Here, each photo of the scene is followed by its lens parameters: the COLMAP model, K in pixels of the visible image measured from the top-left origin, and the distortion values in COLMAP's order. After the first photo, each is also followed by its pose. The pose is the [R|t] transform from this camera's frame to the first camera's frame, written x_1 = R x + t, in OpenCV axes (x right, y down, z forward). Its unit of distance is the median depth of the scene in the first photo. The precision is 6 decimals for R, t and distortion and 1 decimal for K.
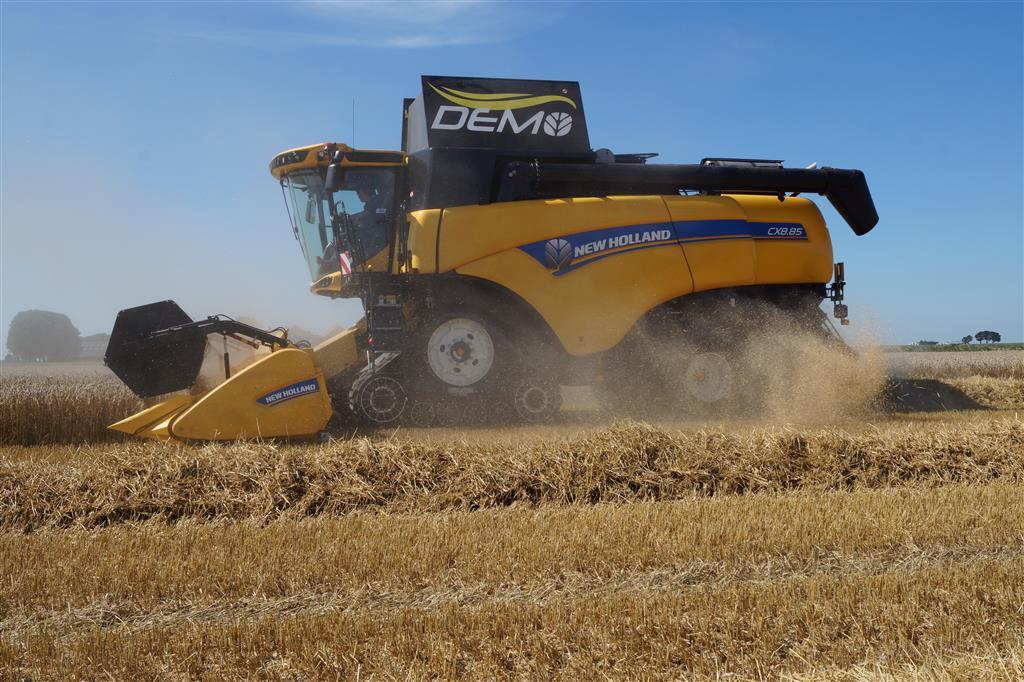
lens RADIAL K [[1129.1, 0, 513.5], [0, 1129.1, 301.2], [0, 0, 1]] dist [0.029235, -0.008592]
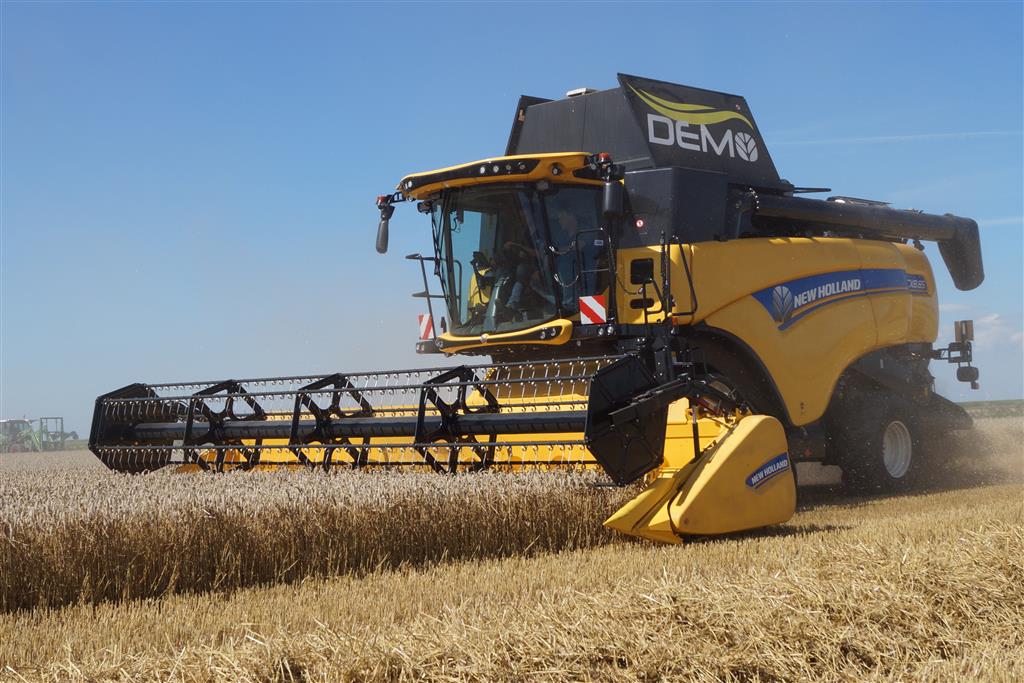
lens RADIAL K [[1579.2, 0, 512.0], [0, 1579.2, 341.5], [0, 0, 1]] dist [0.004974, 0.012705]
pose [[0.867154, 0.011828, 0.497900, -0.694312], [-0.003302, 0.999833, -0.018001, 0.007266], [-0.498030, 0.013965, 0.867047, 0.086193]]
